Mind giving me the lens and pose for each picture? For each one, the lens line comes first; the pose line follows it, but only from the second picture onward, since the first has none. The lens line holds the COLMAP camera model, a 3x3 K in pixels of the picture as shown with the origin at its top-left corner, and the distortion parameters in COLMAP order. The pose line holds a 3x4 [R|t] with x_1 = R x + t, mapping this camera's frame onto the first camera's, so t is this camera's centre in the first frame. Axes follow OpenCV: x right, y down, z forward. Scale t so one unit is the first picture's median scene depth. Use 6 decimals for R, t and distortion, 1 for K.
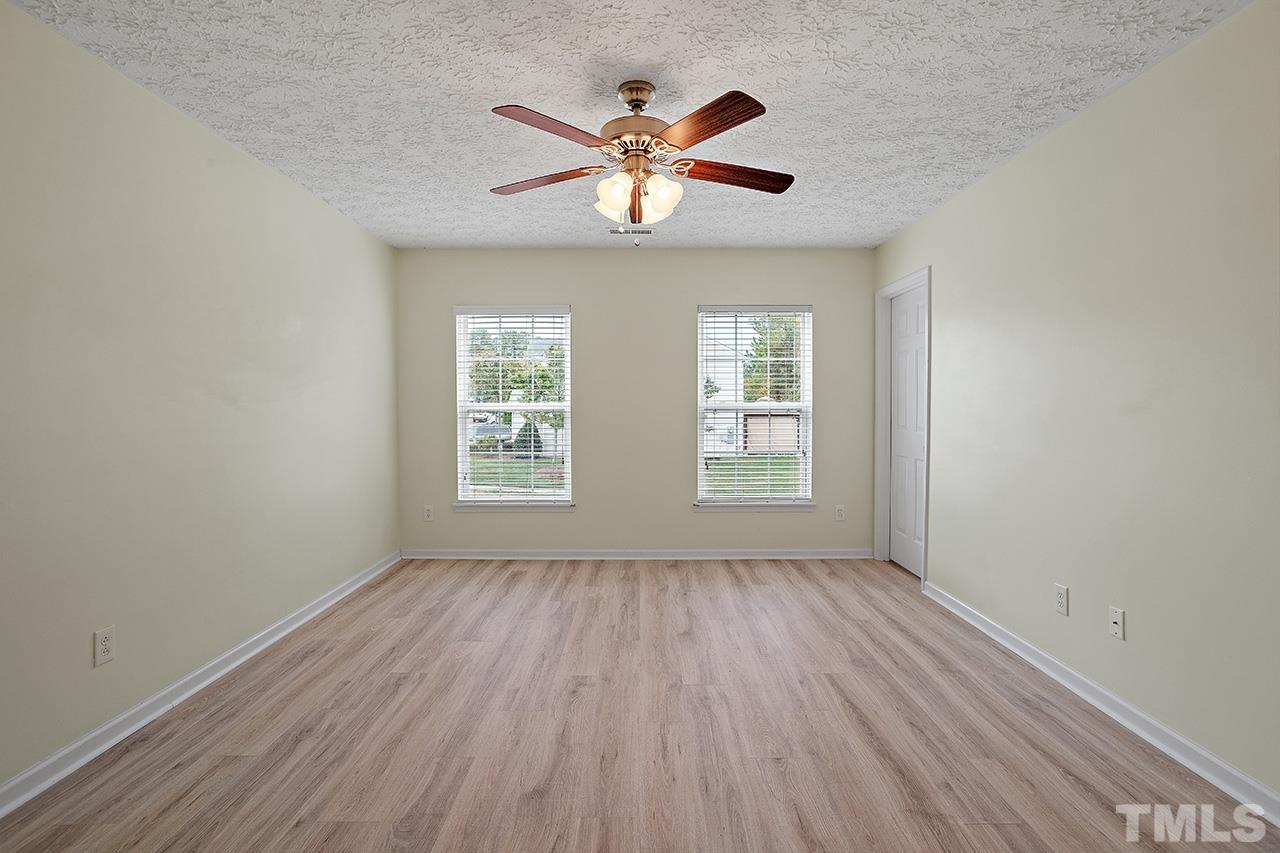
lens RADIAL K [[630.8, 0, 639.2], [0, 630.8, 419.6], [0, 0, 1]] dist [-0.055597, 0.036384]
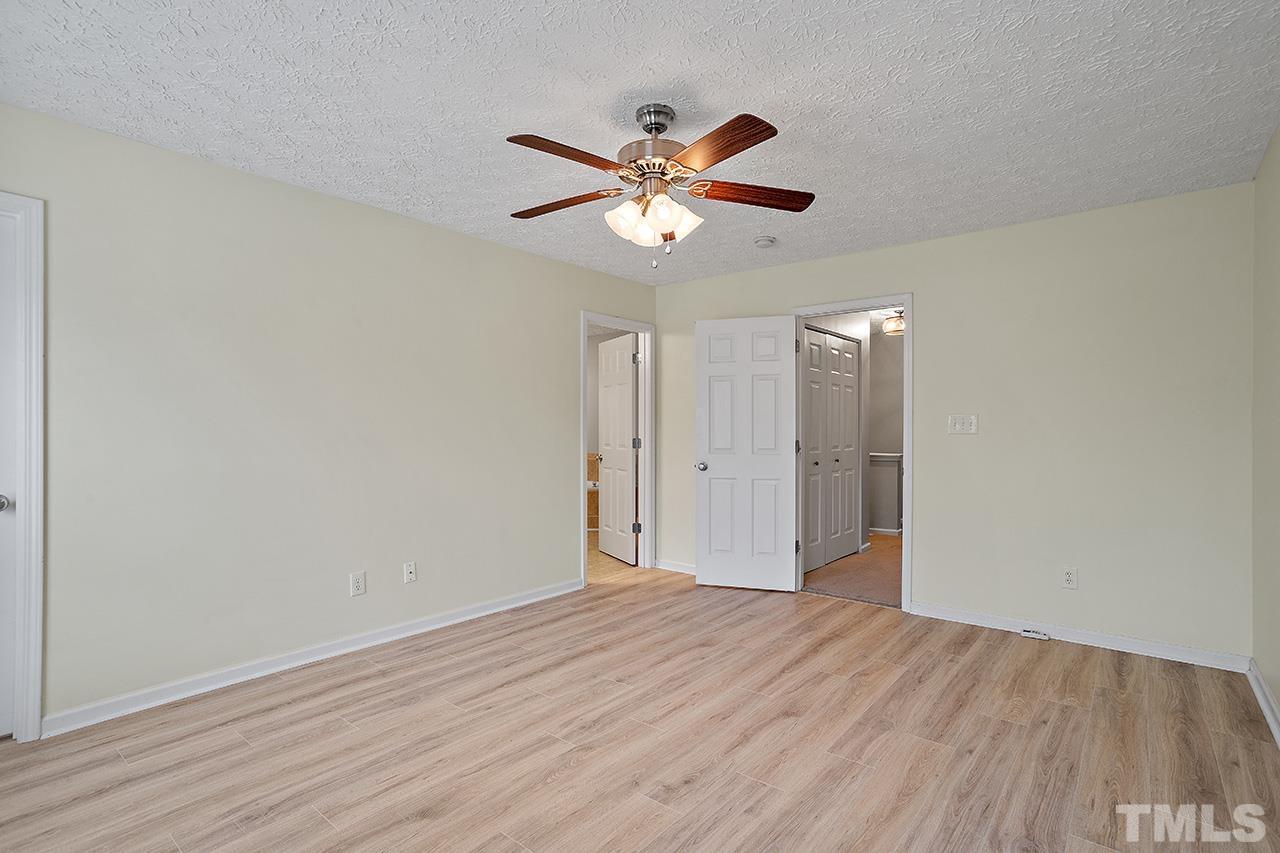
lens RADIAL K [[630.8, 0, 639.2], [0, 630.8, 419.6], [0, 0, 1]] dist [-0.055597, 0.036384]
pose [[-0.779727, 0.008991, 0.626054, -0.685815], [0.013970, 0.999898, 0.003039, -0.046556], [-0.625963, 0.011115, -0.779773, 2.017537]]
